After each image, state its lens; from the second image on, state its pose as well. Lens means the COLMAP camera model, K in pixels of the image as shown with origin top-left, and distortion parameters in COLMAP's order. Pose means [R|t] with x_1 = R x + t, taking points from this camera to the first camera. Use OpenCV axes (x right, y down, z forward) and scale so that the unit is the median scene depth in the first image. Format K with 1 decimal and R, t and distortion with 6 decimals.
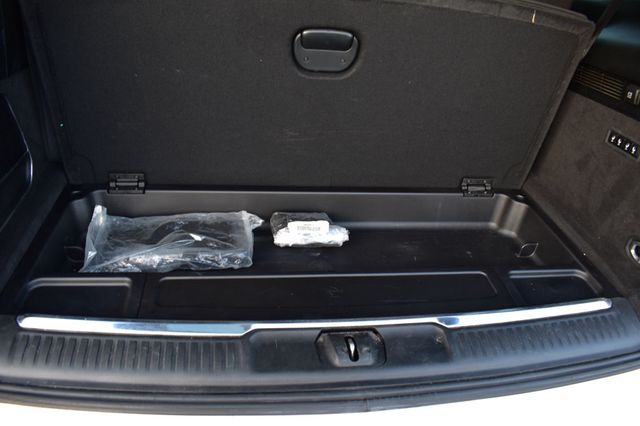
lens RADIAL K [[505.9, 0, 321.0], [0, 505.9, 212.3], [0, 0, 1]] dist [-0.111633, 0.034434]
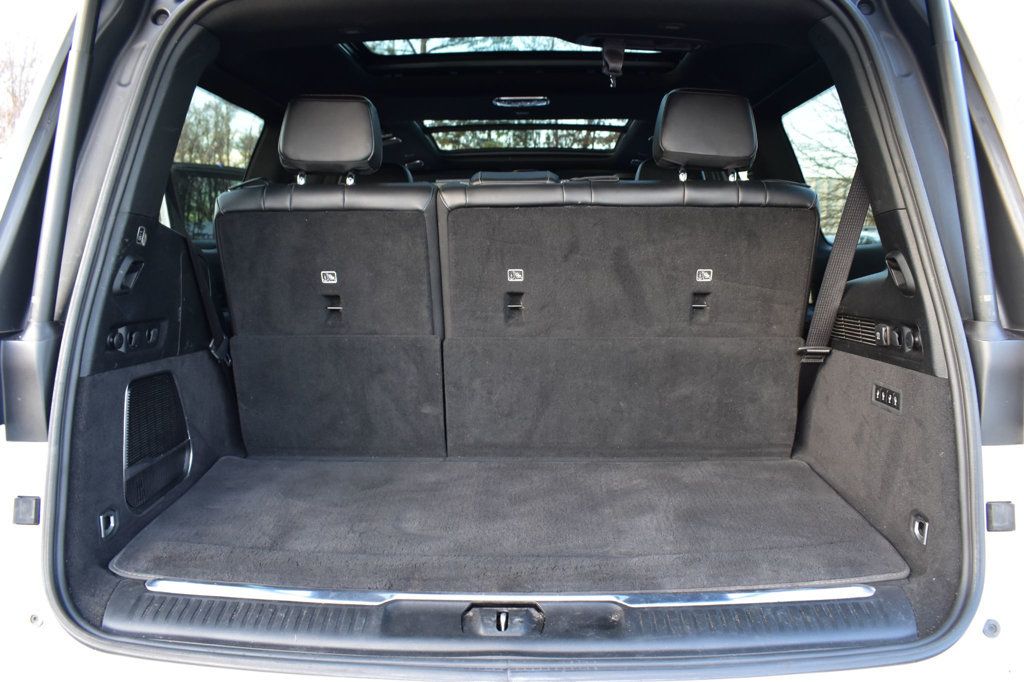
lens RADIAL K [[809.5, 0, 512.5], [0, 809.5, 341.8], [0, 0, 1]] dist [-0.111633, 0.034434]
pose [[0.981999, -0.064413, -0.177566, 0.335486], [-0.009376, 0.922278, -0.386415, 0.347269], [0.188655, 0.381123, 0.905071, -0.375359]]
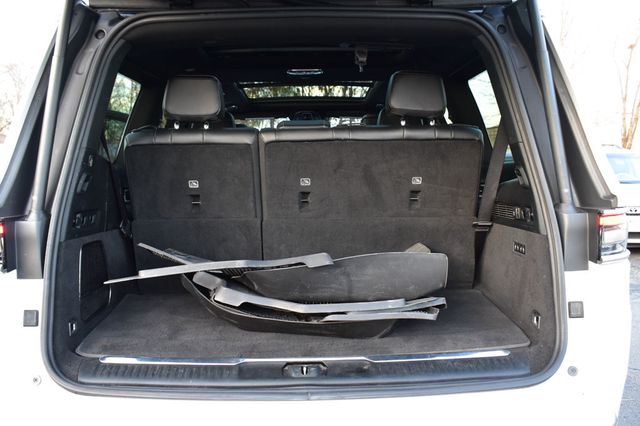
lens RADIAL K [[604.0, 0, 319.2], [0, 604.0, 211.2], [0, 0, 1]] dist [-0.085553, 0.000000]
pose [[0.987613, -0.082949, -0.133195, 0.379254], [0.020017, 0.908518, -0.417367, 0.580041], [0.155630, 0.409530, 0.898924, -0.819701]]
